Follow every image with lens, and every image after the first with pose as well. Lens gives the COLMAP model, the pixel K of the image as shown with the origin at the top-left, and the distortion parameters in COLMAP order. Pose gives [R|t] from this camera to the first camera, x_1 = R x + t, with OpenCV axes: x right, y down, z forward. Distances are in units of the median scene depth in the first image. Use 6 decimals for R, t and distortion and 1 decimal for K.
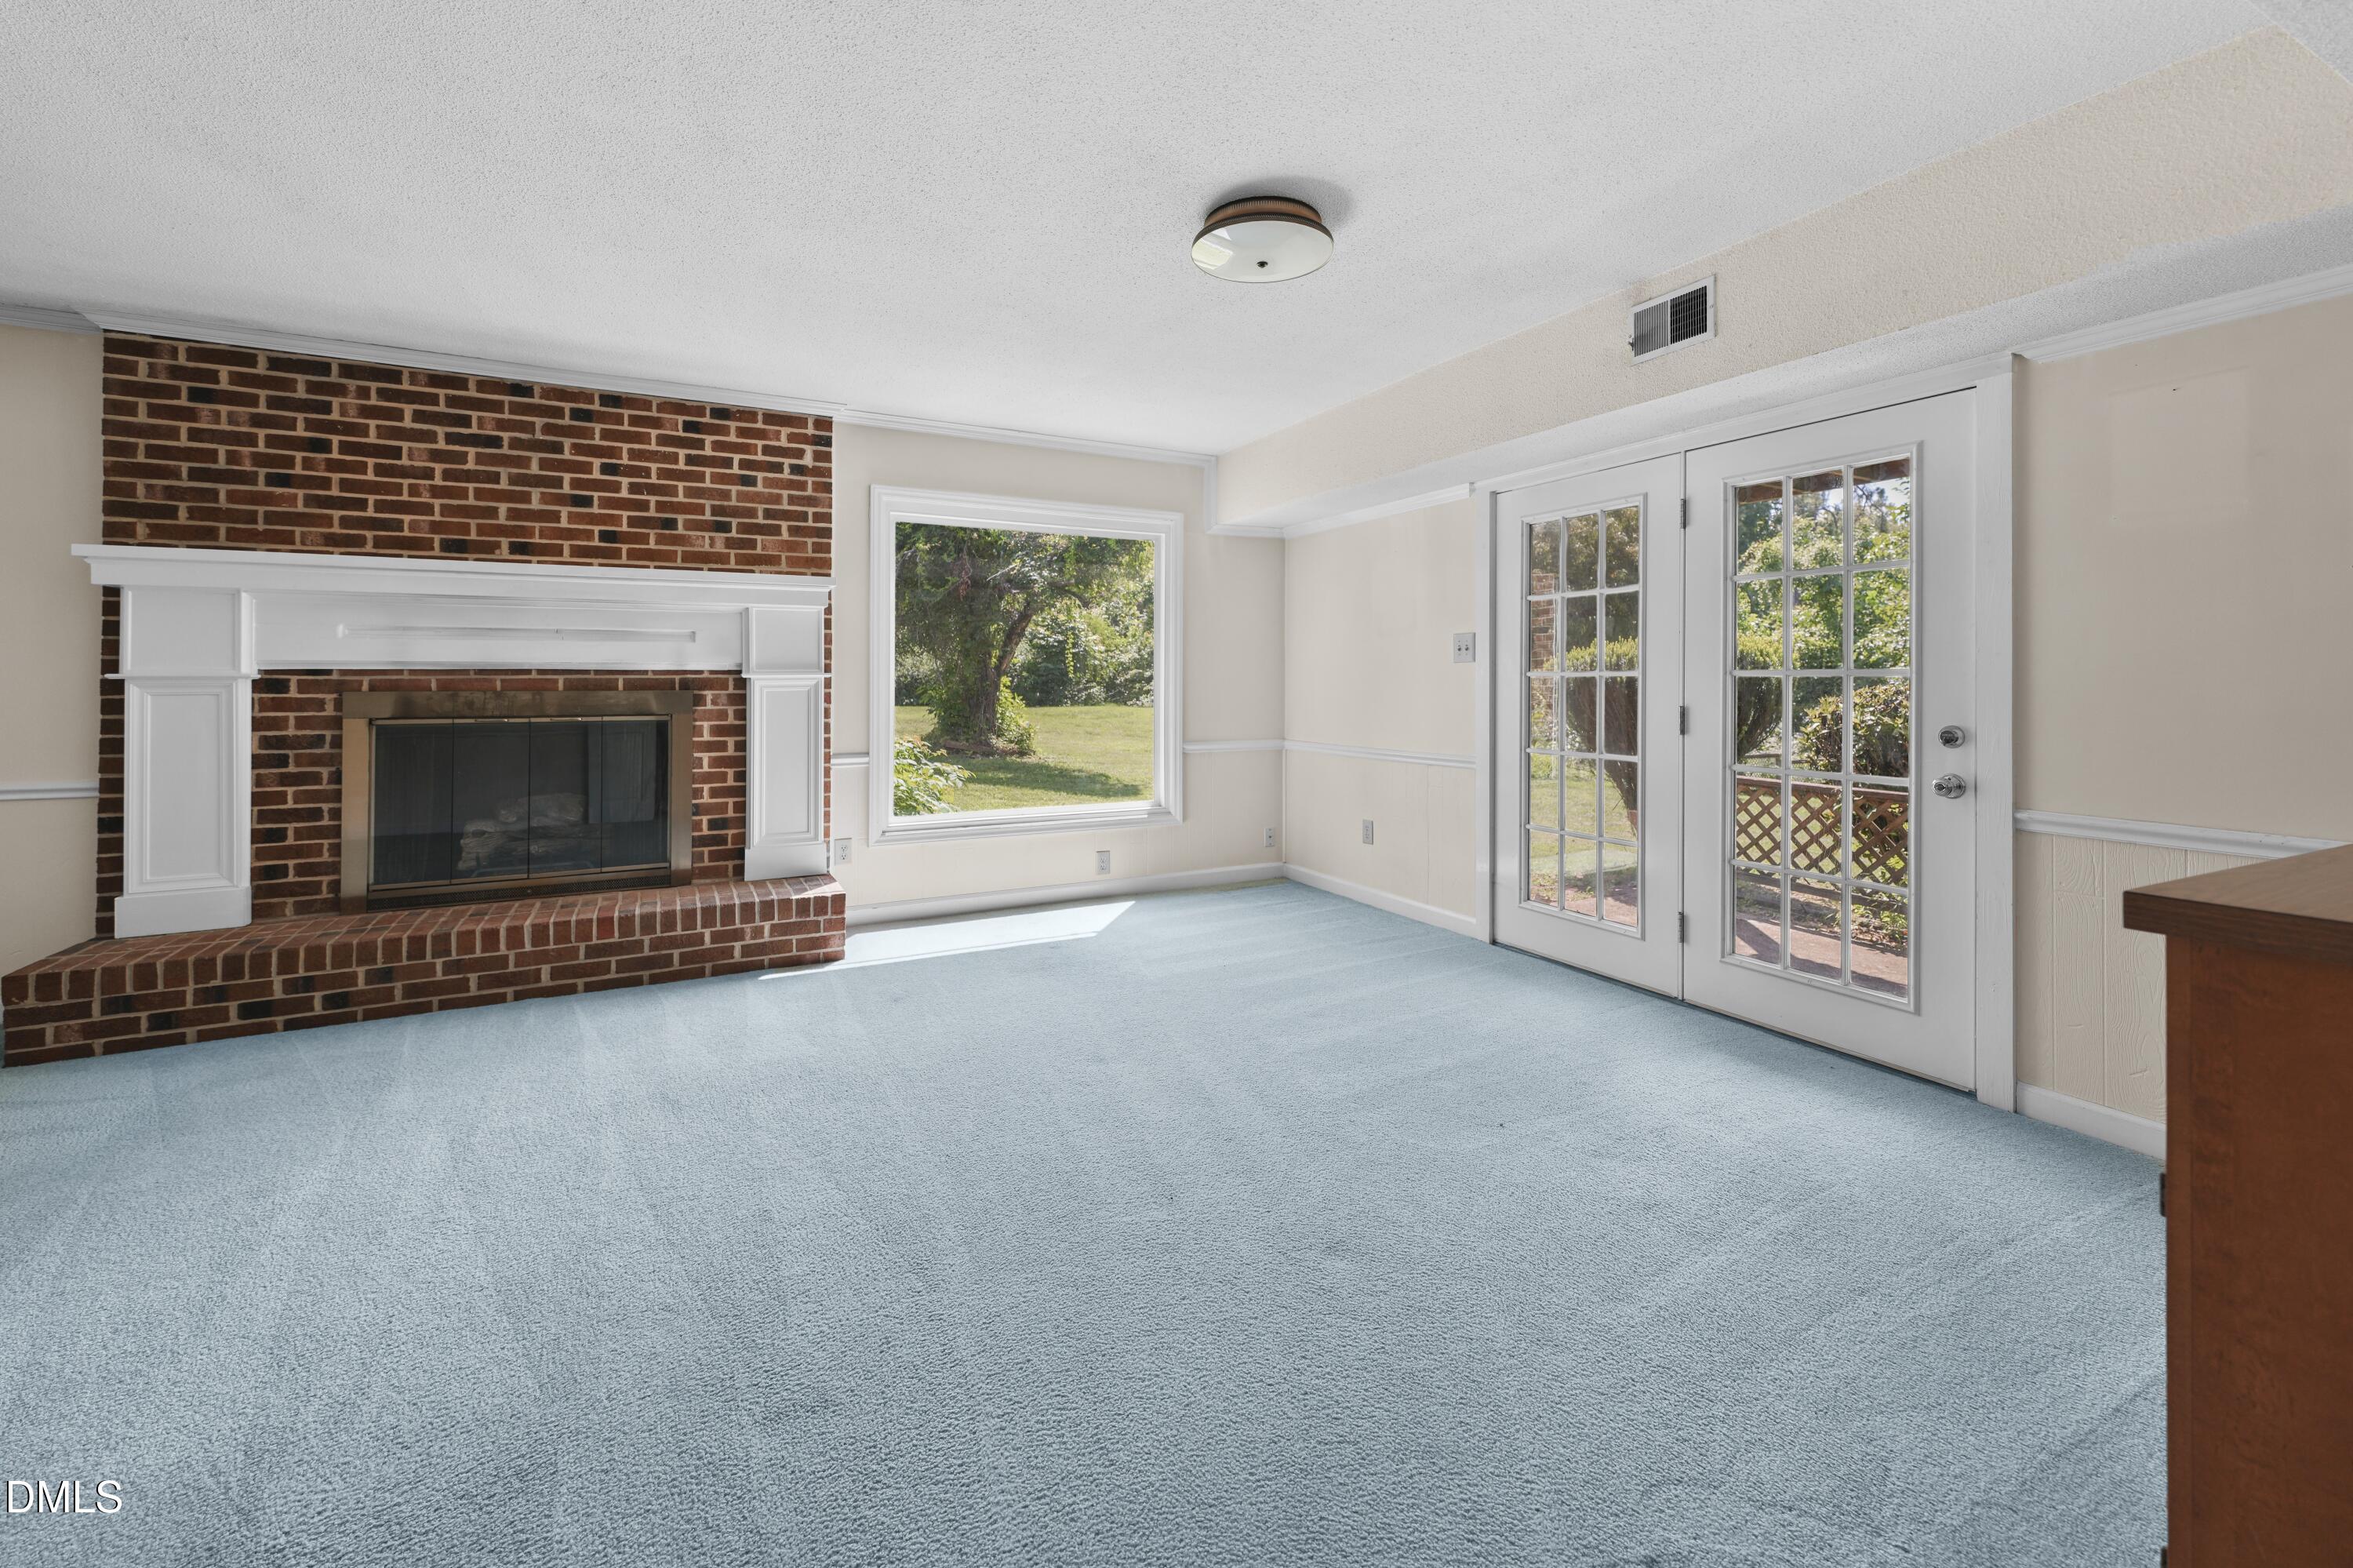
lens RADIAL K [[973.8, 0, 1176.4], [0, 973.8, 675.2], [0, 0, 1]] dist [0.001865, 0.000307]
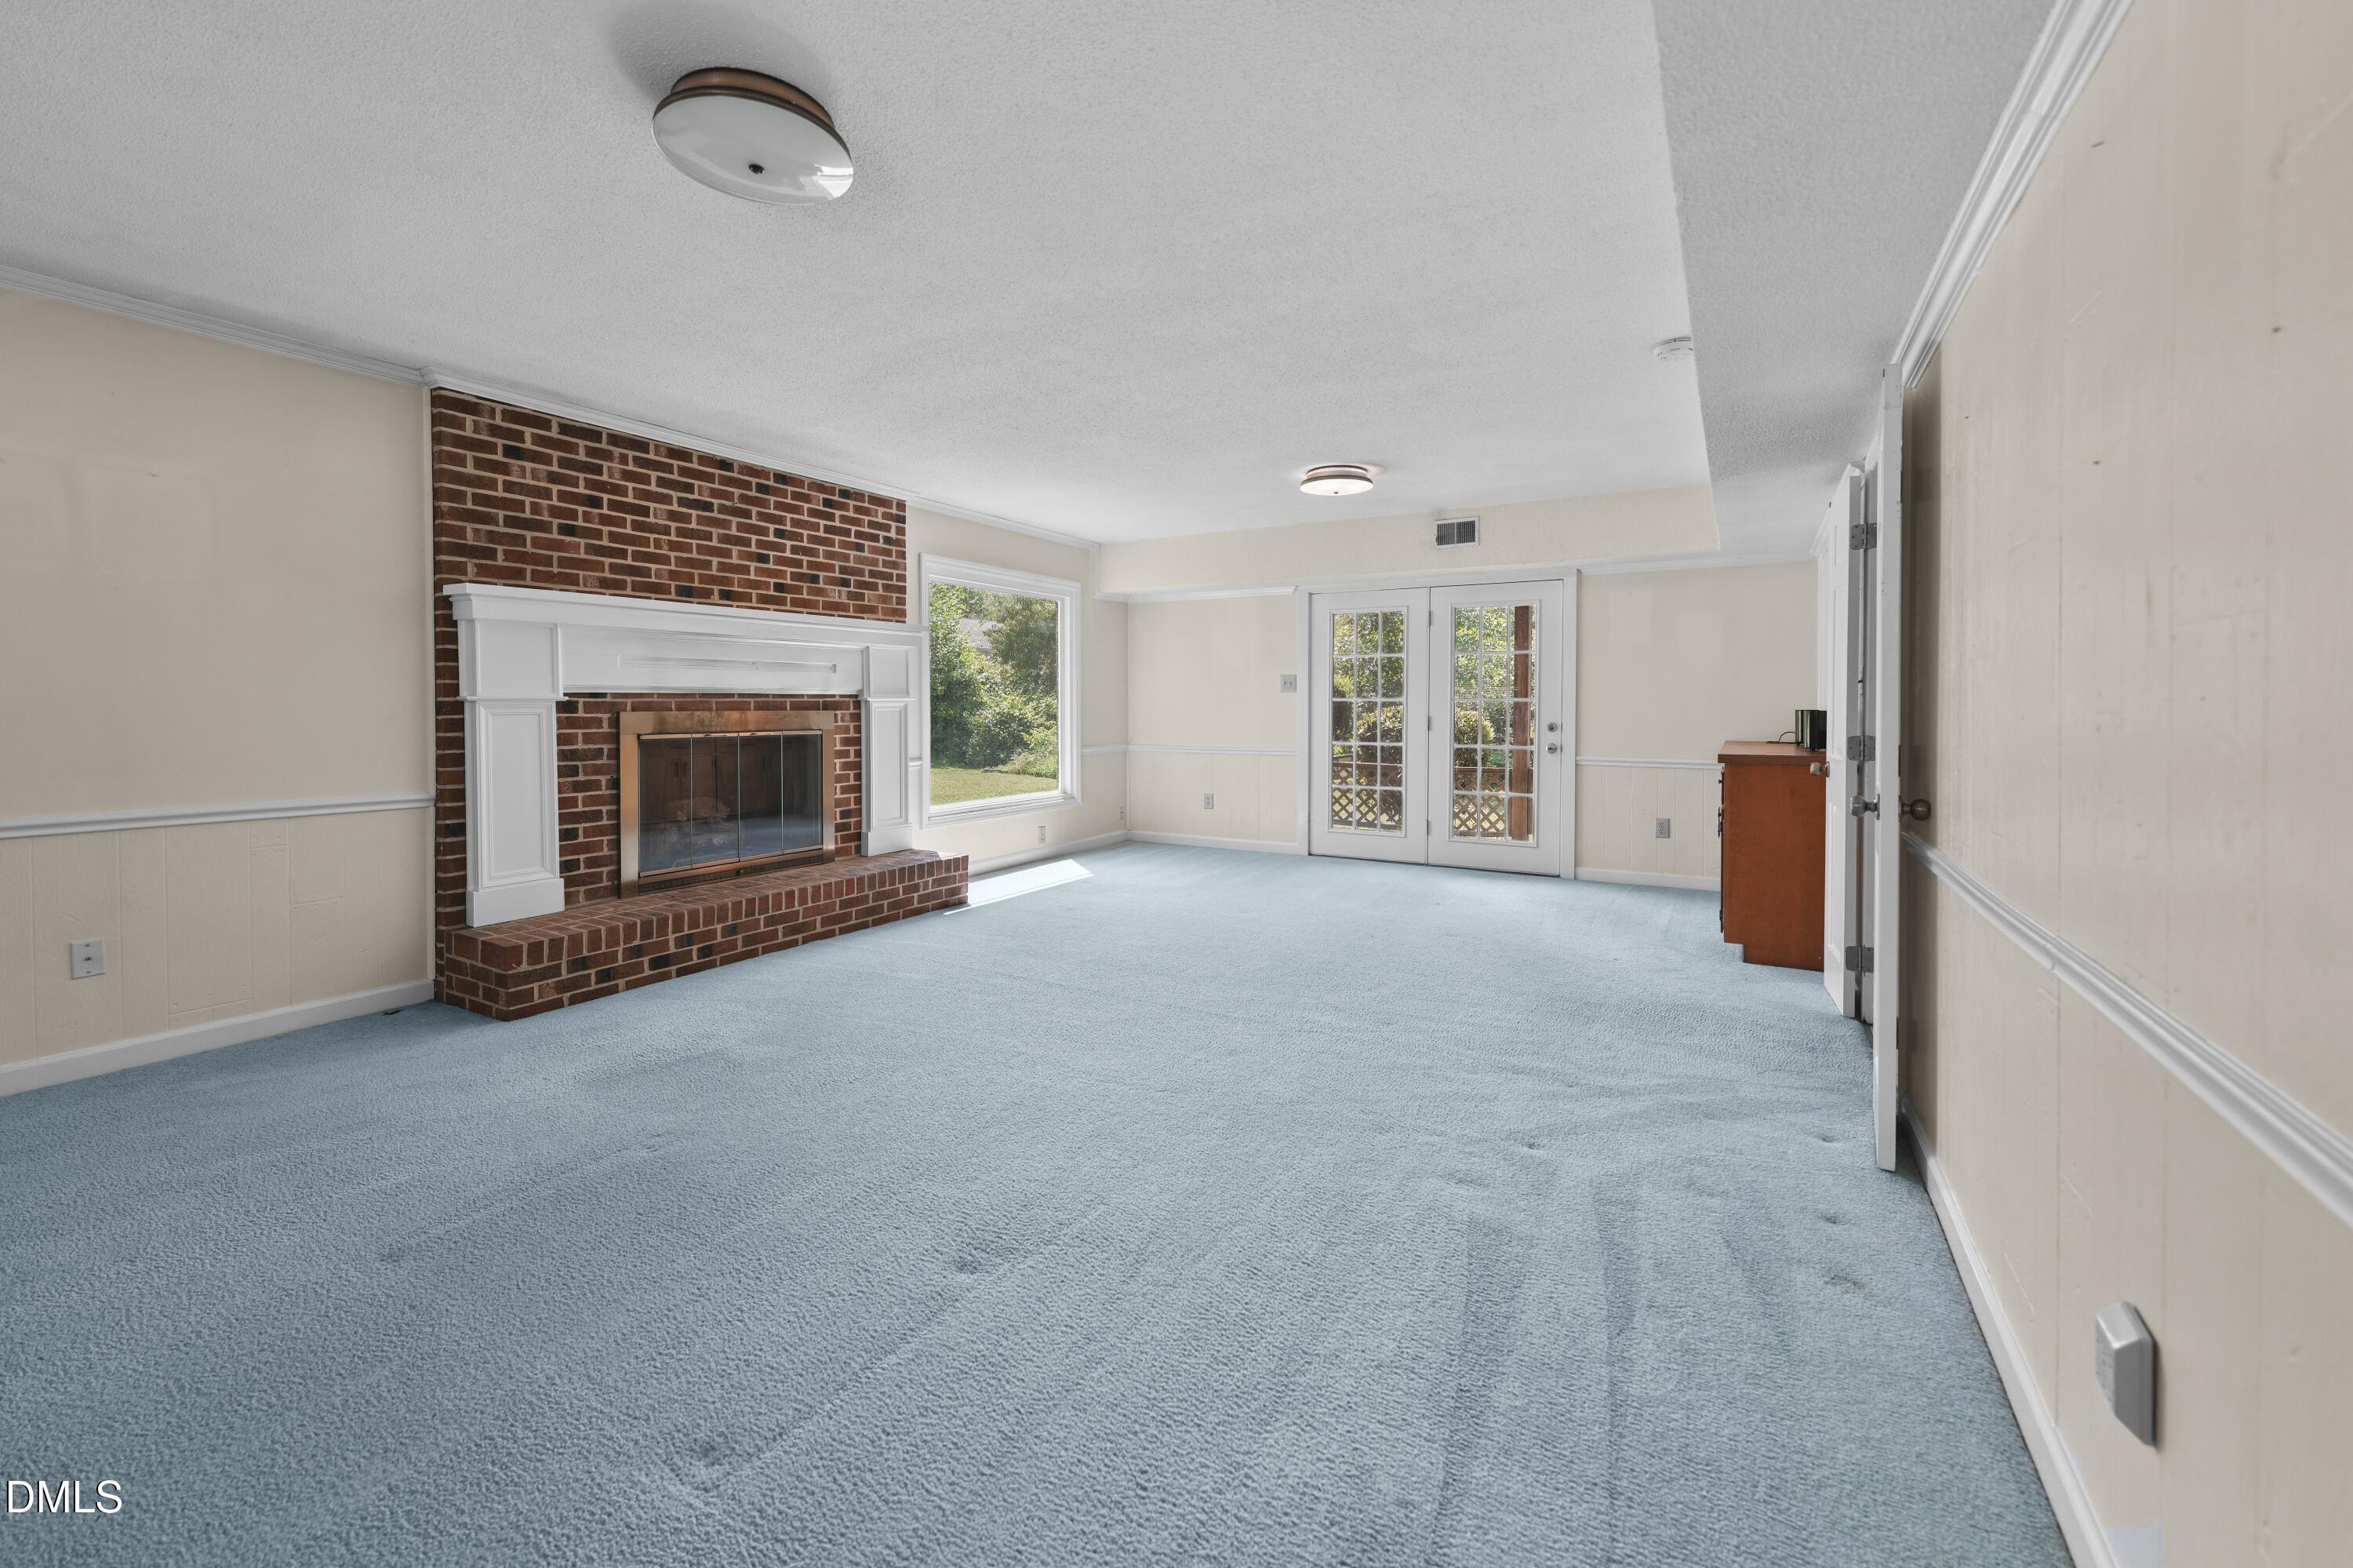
lens RADIAL K [[973.8, 0, 1173.3], [0, 973.8, 715.5], [0, 0, 1]] dist [0.001865, 0.000307]
pose [[0.843766, -0.006201, 0.536675, -0.894258], [-0.003537, 0.999847, 0.017114, -0.001251], [-0.536699, -0.016338, 0.843615, -0.355350]]
